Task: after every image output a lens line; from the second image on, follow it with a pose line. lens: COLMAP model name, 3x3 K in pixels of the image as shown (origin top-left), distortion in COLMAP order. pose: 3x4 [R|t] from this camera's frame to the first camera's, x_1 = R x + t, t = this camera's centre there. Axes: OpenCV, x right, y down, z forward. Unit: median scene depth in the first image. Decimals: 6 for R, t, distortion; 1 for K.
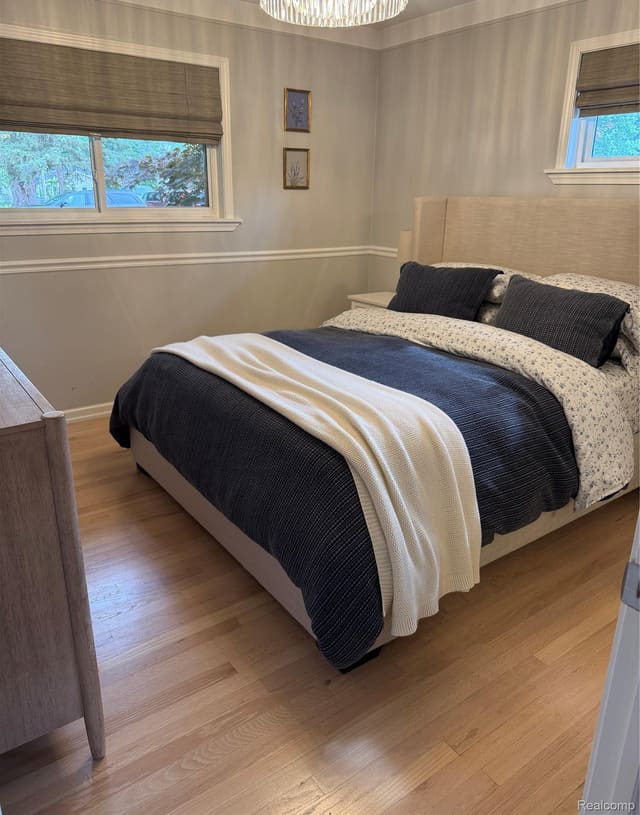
lens RADIAL K [[609.2, 0, 320.0], [0, 609.2, 407.5], [0, 0, 1]] dist [0.078504, -0.000746]
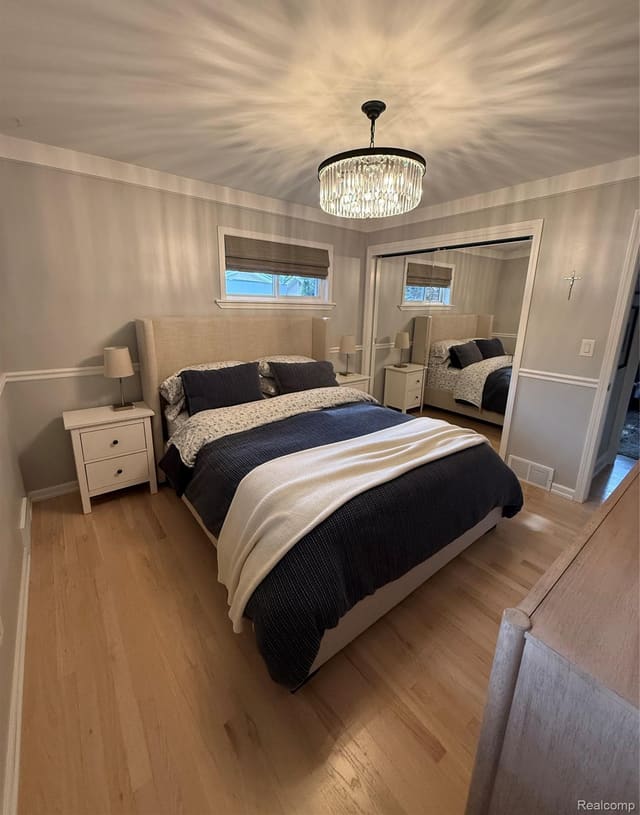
lens RADIAL K [[344.0, 0, 320.0], [0, 344.0, 407.5], [0, 0, 1]] dist [-0.000793, -0.000183]
pose [[-0.050445, -0.301535, 0.952120, -0.774367], [0.322115, 0.897476, 0.301295, -0.429834], [-0.945355, 0.321891, 0.051856, 1.084675]]
